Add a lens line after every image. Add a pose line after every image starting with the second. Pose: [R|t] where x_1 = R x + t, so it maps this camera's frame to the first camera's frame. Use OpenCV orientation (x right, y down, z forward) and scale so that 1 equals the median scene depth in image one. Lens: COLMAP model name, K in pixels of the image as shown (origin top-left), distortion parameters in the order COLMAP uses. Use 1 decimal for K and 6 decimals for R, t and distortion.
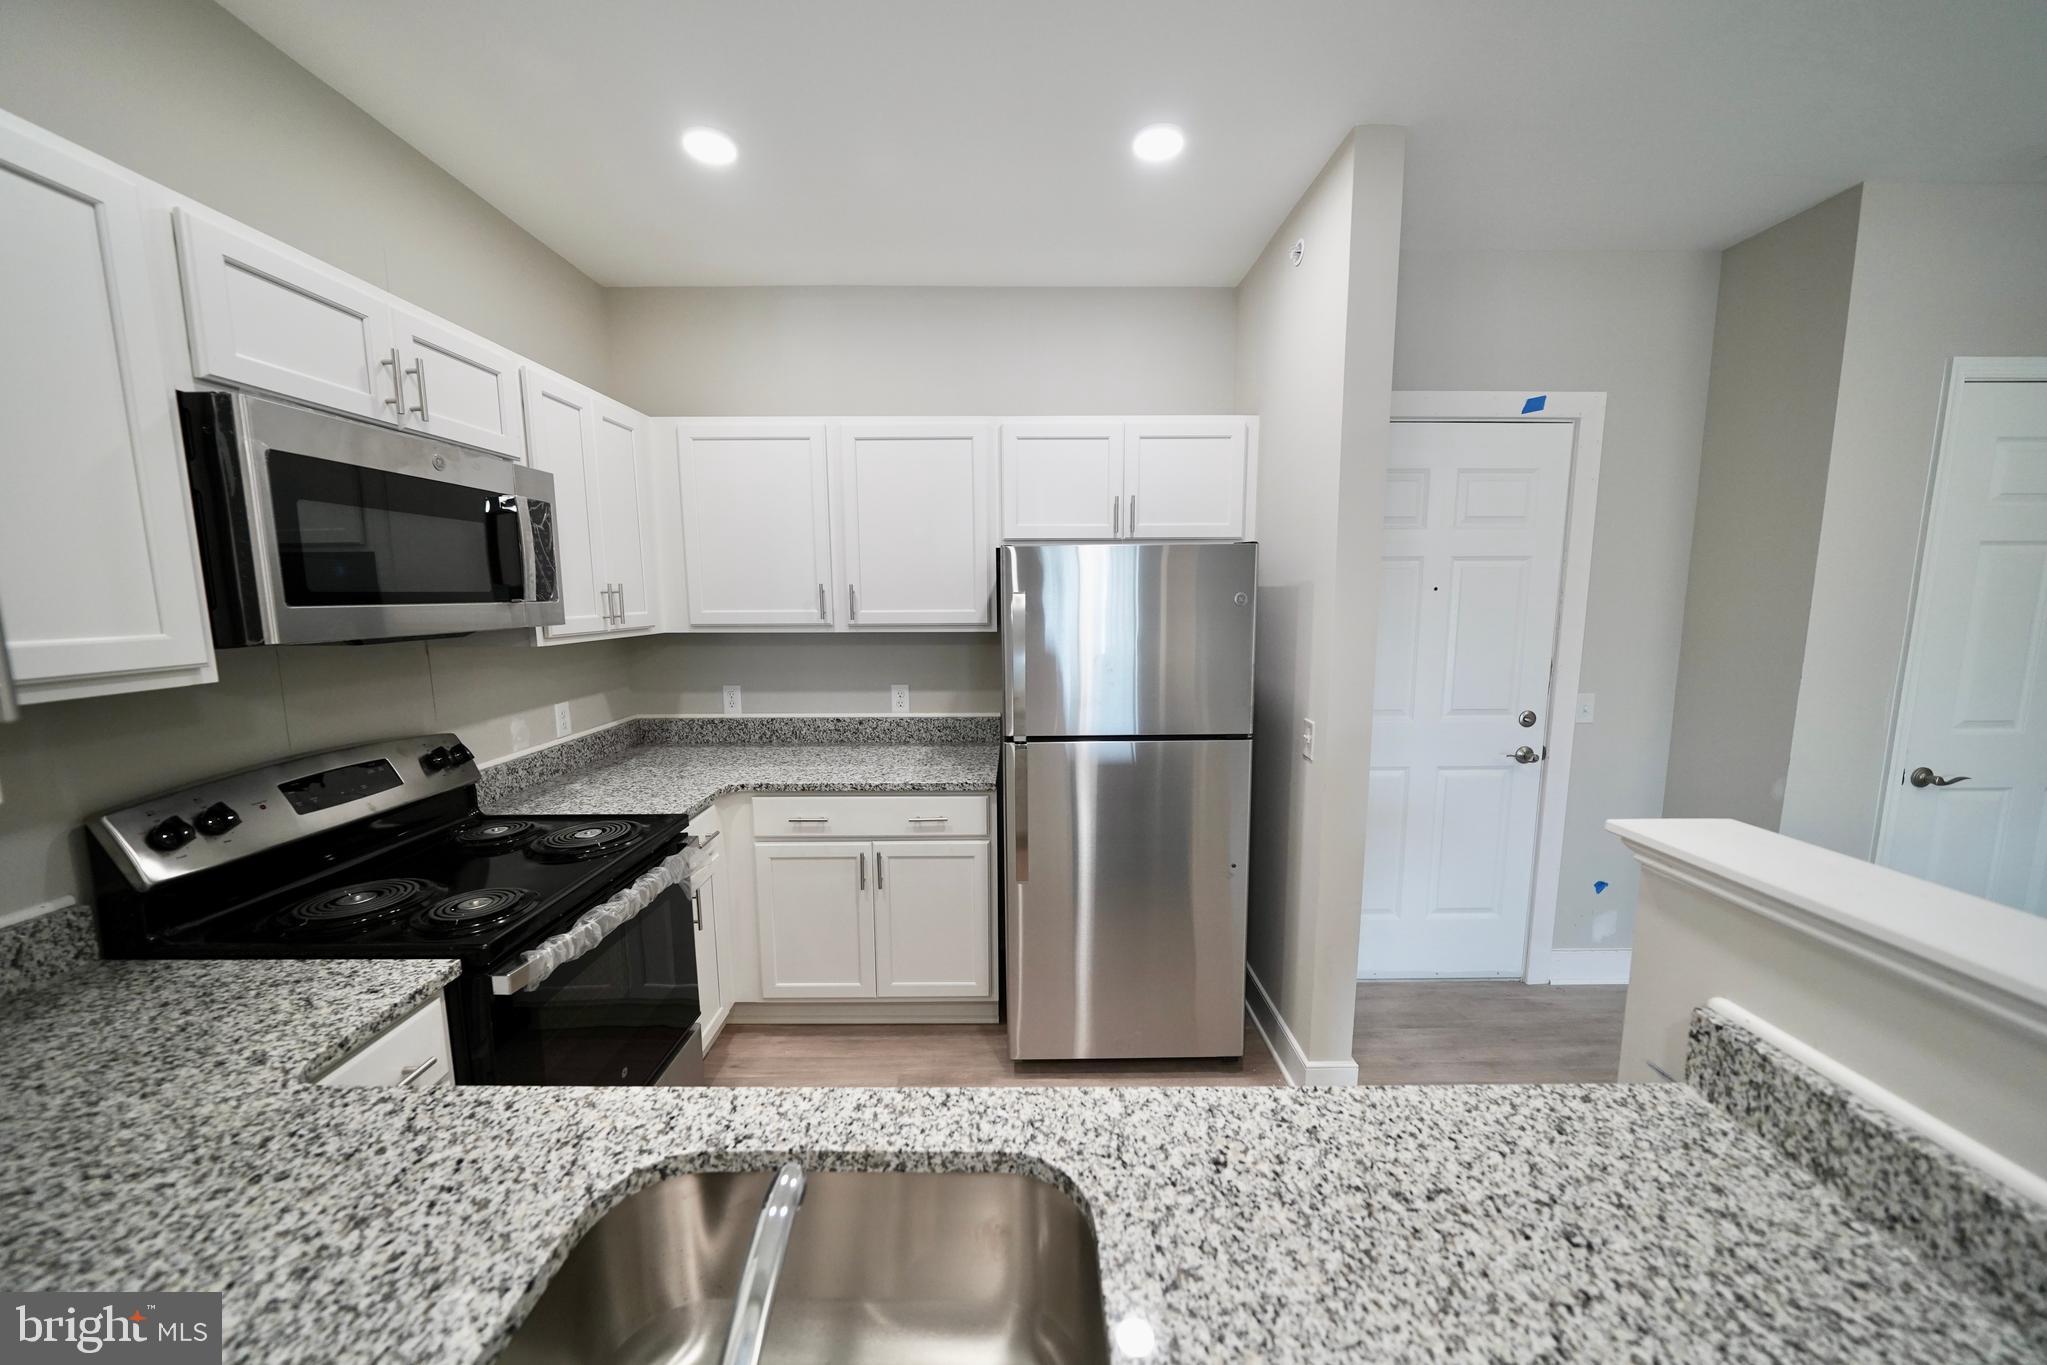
lens RADIAL K [[728.9, 0, 1023.5], [0, 728.9, 682.5], [0, 0, 1]] dist [-0.007178, -0.000019]
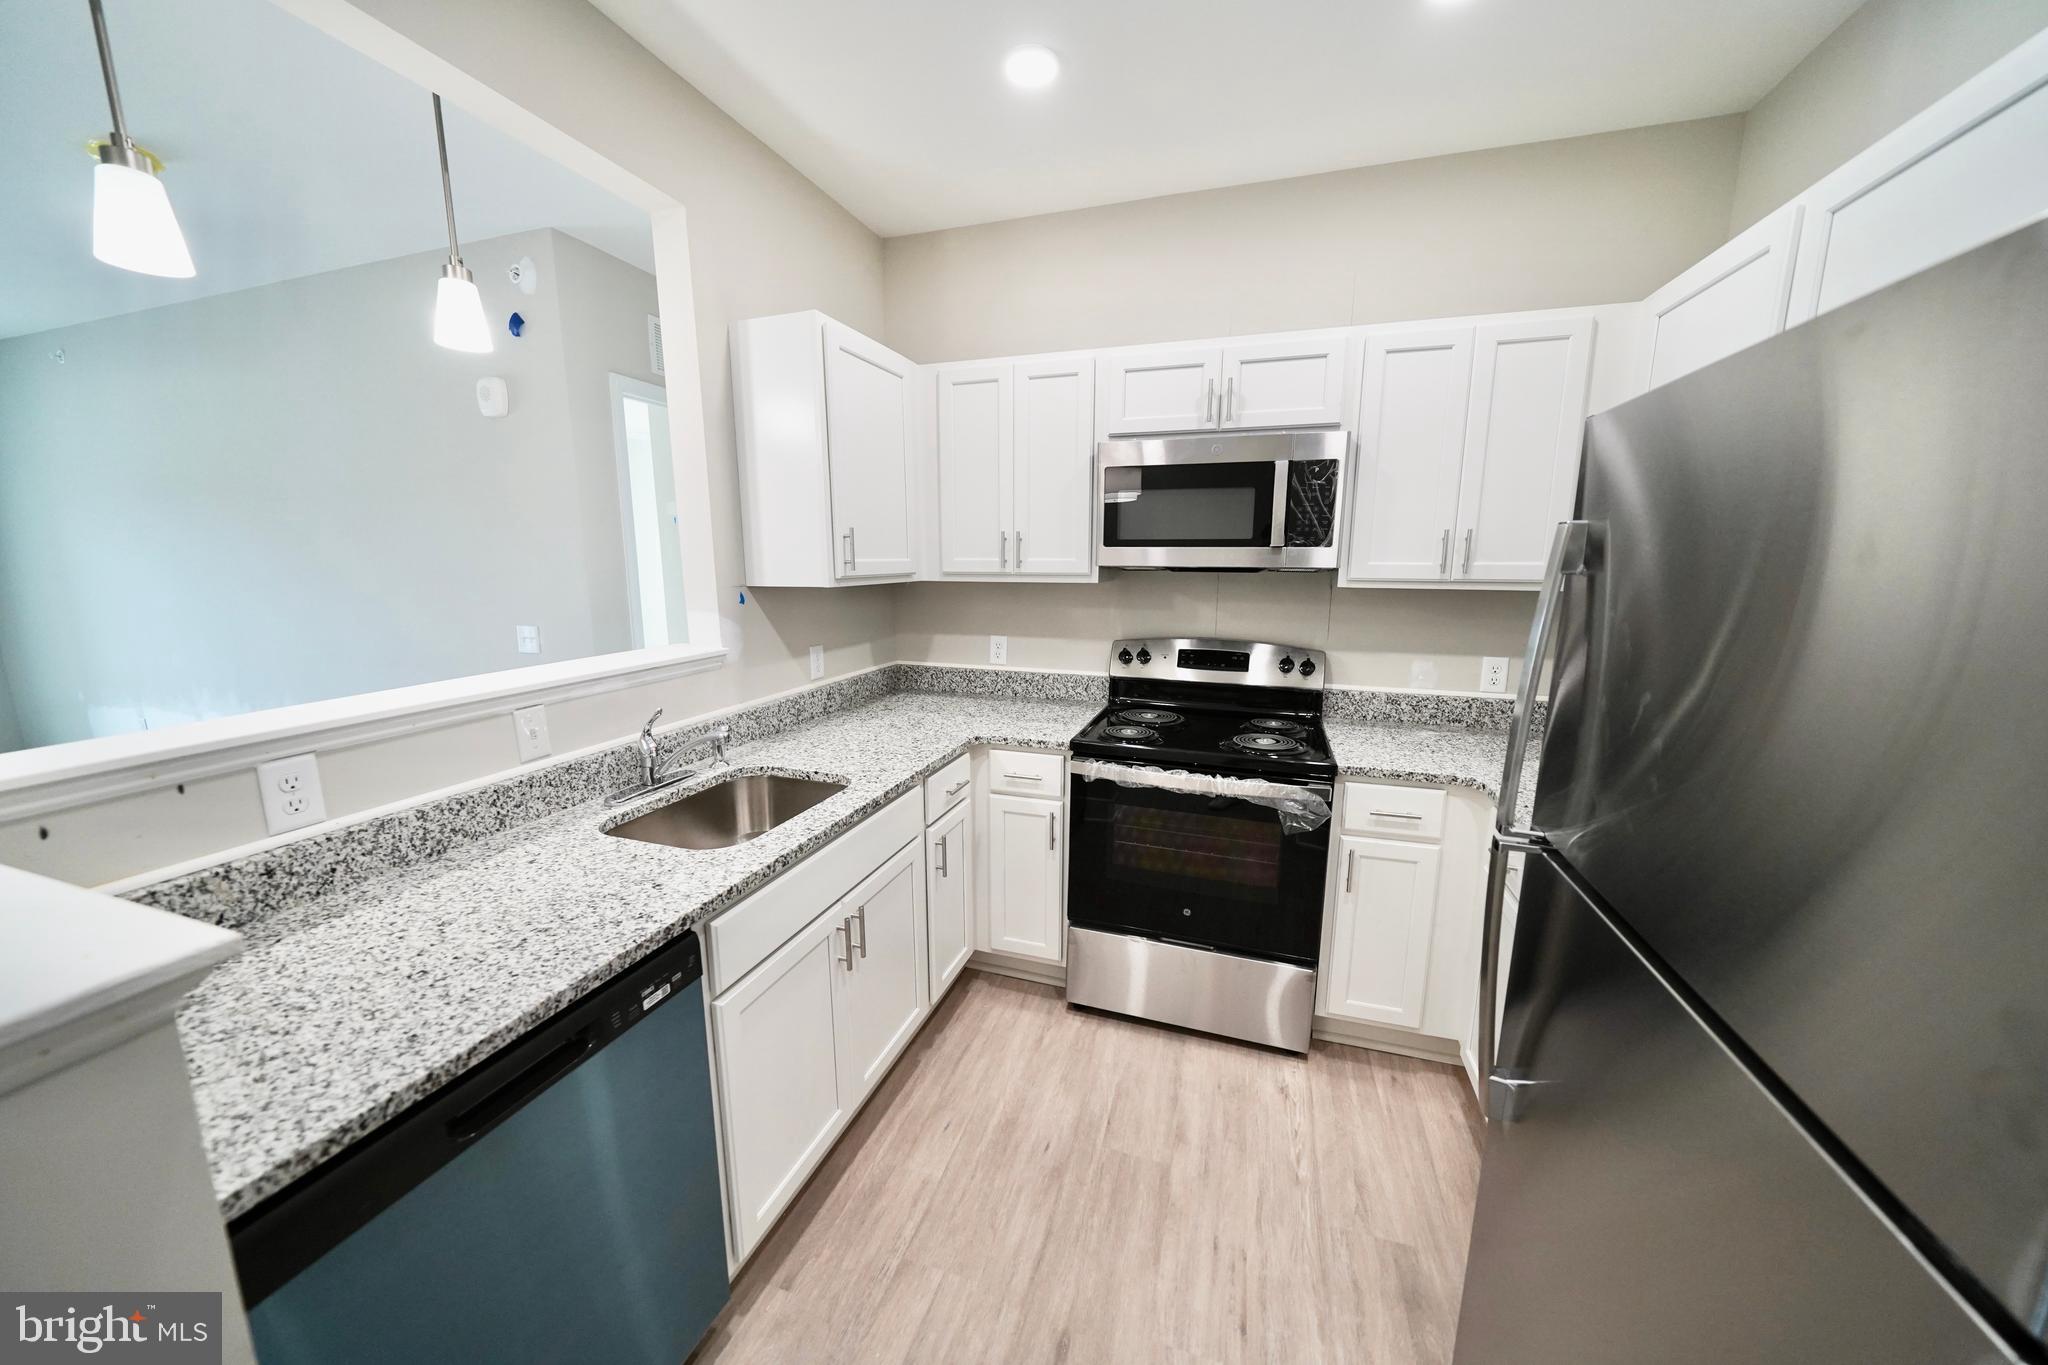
lens RADIAL K [[706.8, 0, 1004.5], [0, 706.8, 674.9], [0, 0, 1]] dist [-0.006185, -0.000003]
pose [[-0.356611, 0.158652, -0.920683, 1.311486], [-0.117197, 0.970094, 0.212561, -0.205629], [0.926873, 0.183703, -0.327353, 2.063980]]
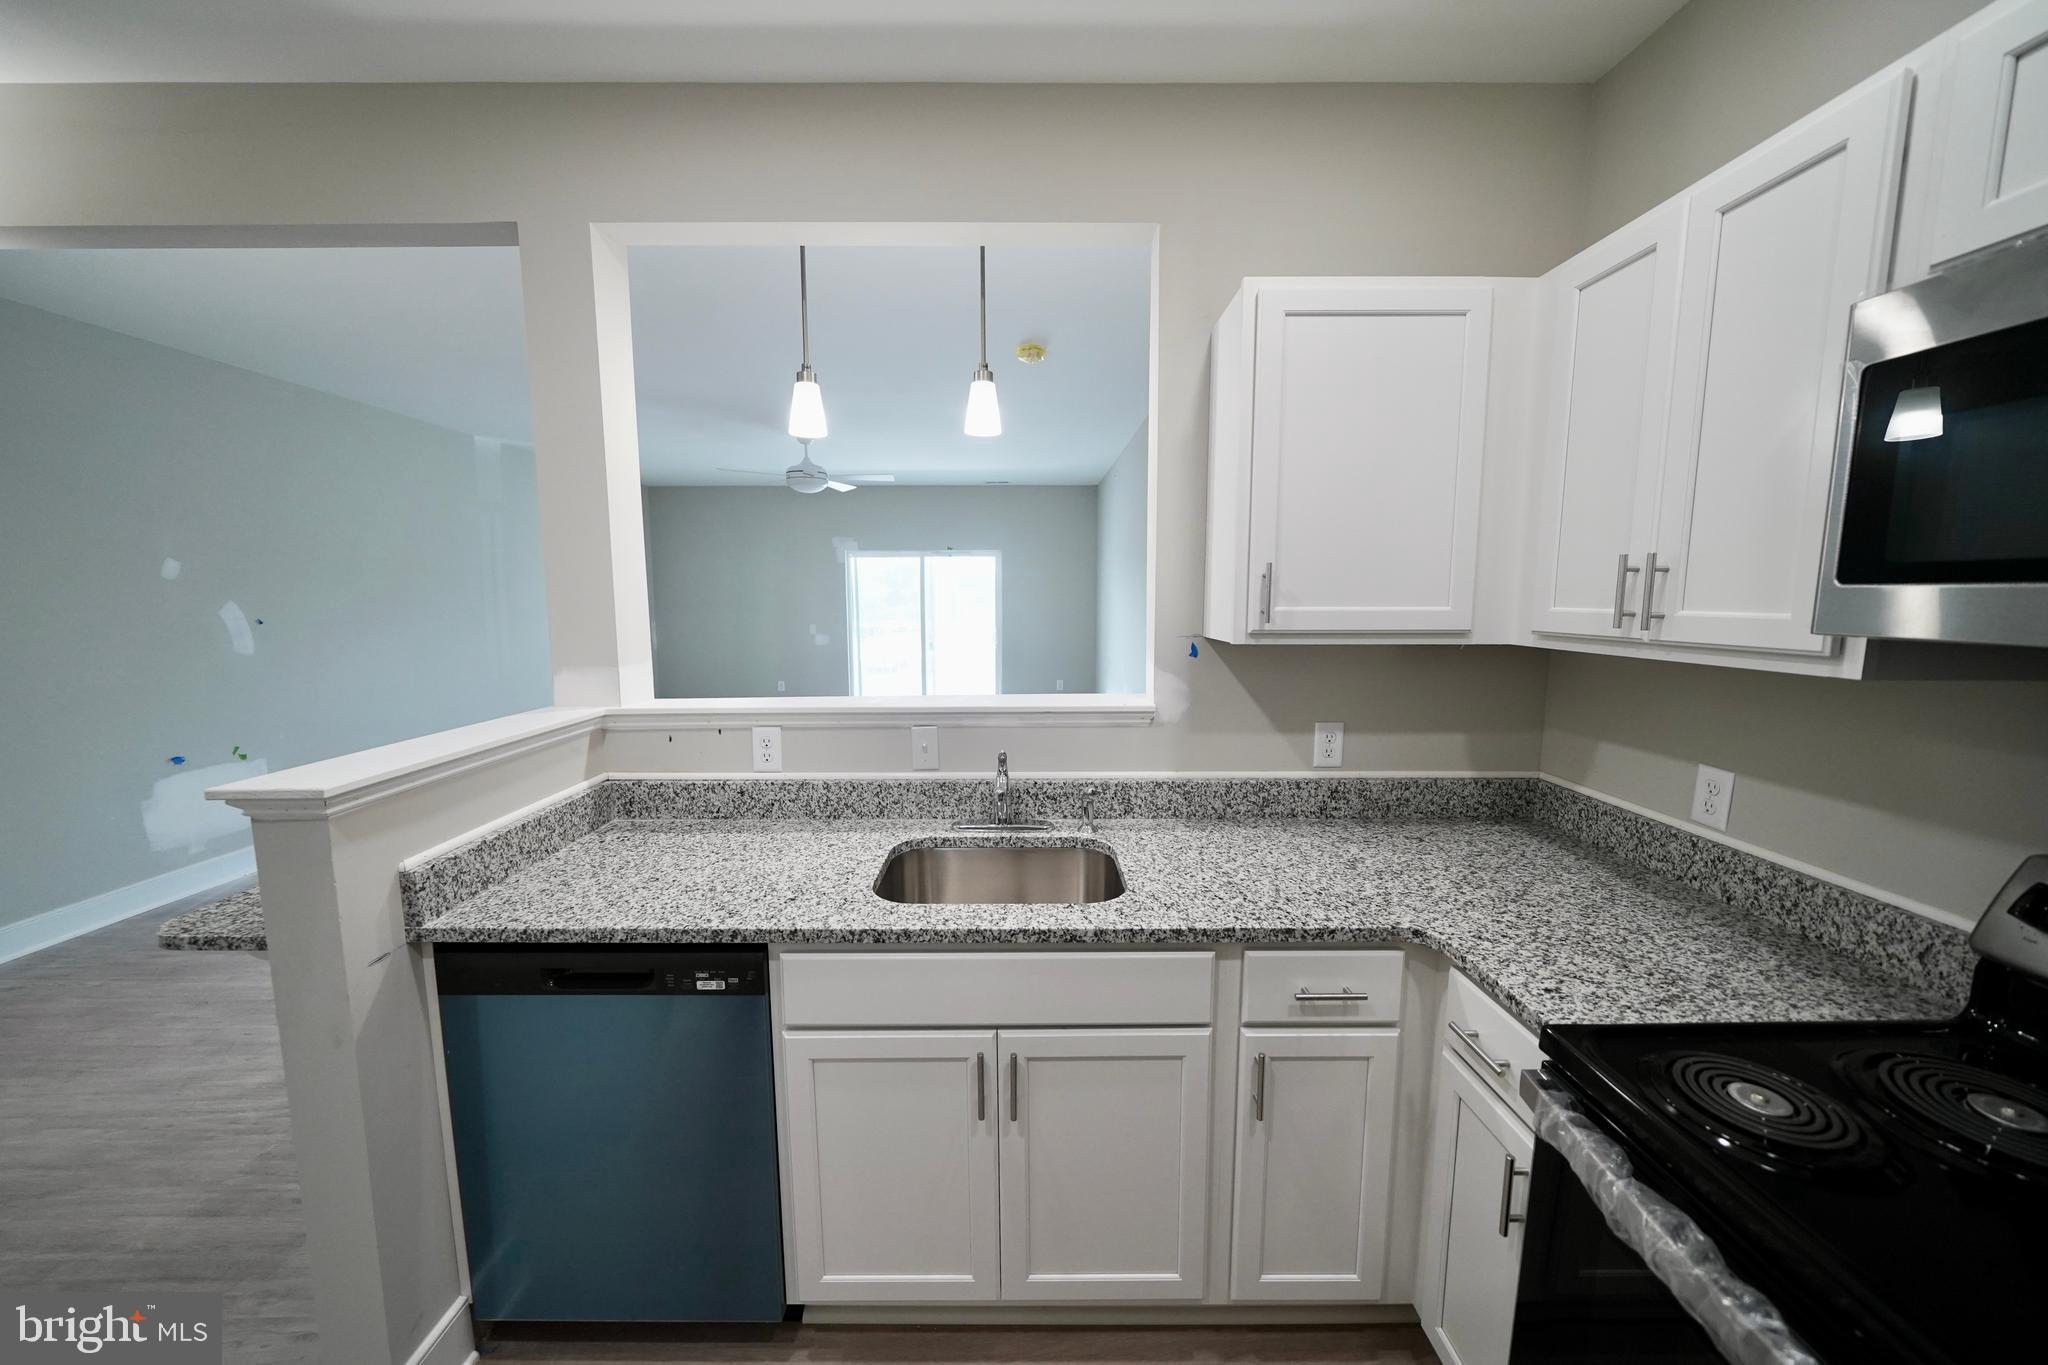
lens RADIAL K [[706.8, 0, 1004.5], [0, 706.8, 674.9], [0, 0, 1]] dist [-0.006185, -0.000003]
pose [[-0.999889, 0.002330, 0.014709, -0.268120], [0.005729, 0.971869, 0.235452, -0.265845], [-0.013747, 0.235511, -0.971775, 2.453782]]
